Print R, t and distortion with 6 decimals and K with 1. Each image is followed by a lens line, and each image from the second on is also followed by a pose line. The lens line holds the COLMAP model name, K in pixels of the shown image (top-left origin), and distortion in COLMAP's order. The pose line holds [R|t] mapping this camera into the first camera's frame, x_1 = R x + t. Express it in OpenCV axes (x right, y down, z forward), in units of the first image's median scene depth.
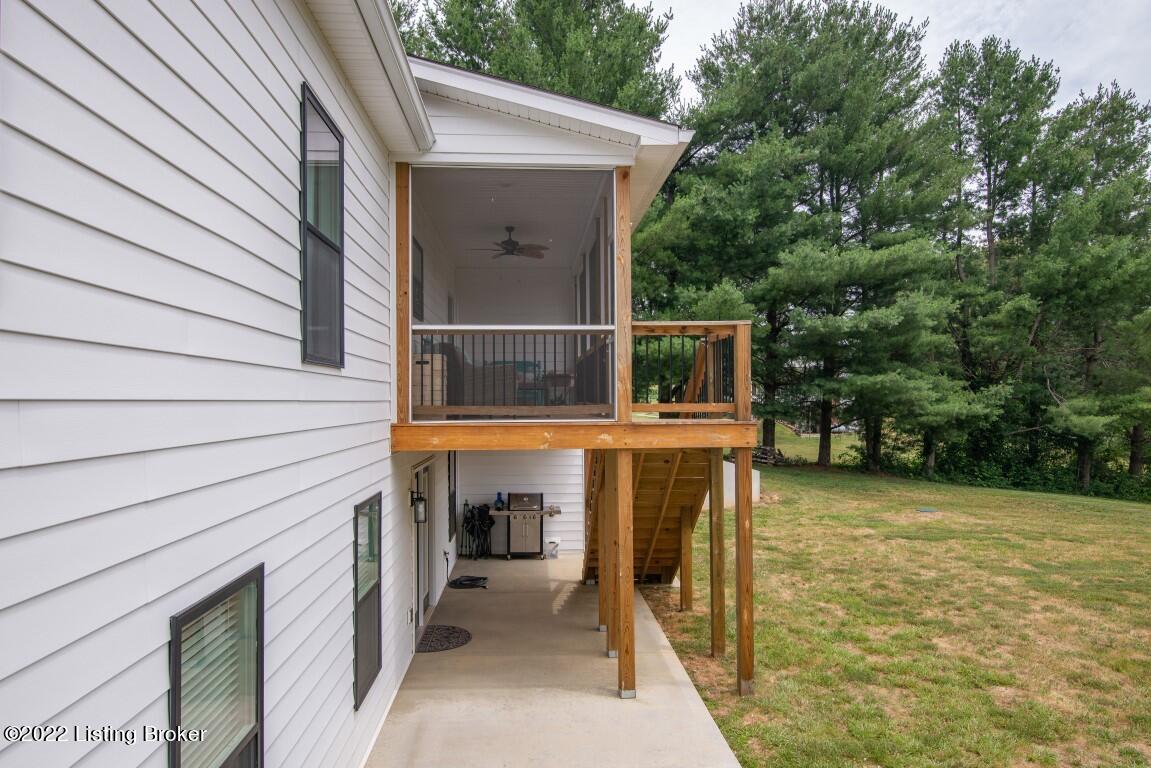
lens RADIAL K [[721.9, 0, 573.7], [0, 721.9, 388.1], [0, 0, 1]] dist [-0.007293, 0.002263]
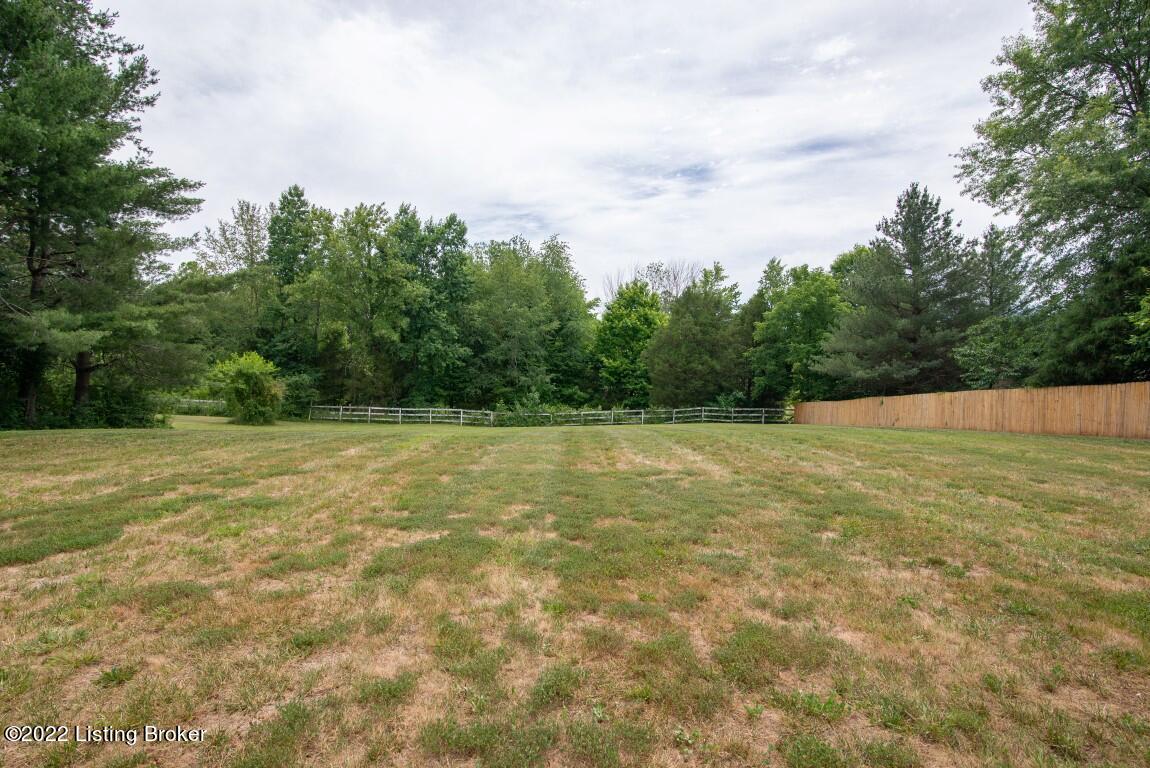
lens RADIAL K [[527.0, 0, 564.8], [0, 527.0, 390.5], [0, 0, 1]] dist [-0.022154, -0.001521]
pose [[0.025120, -0.044078, 0.998712, 0.146729], [-0.034021, 0.998411, 0.044920, 0.063391], [-0.999105, -0.035106, 0.023580, 0.440116]]
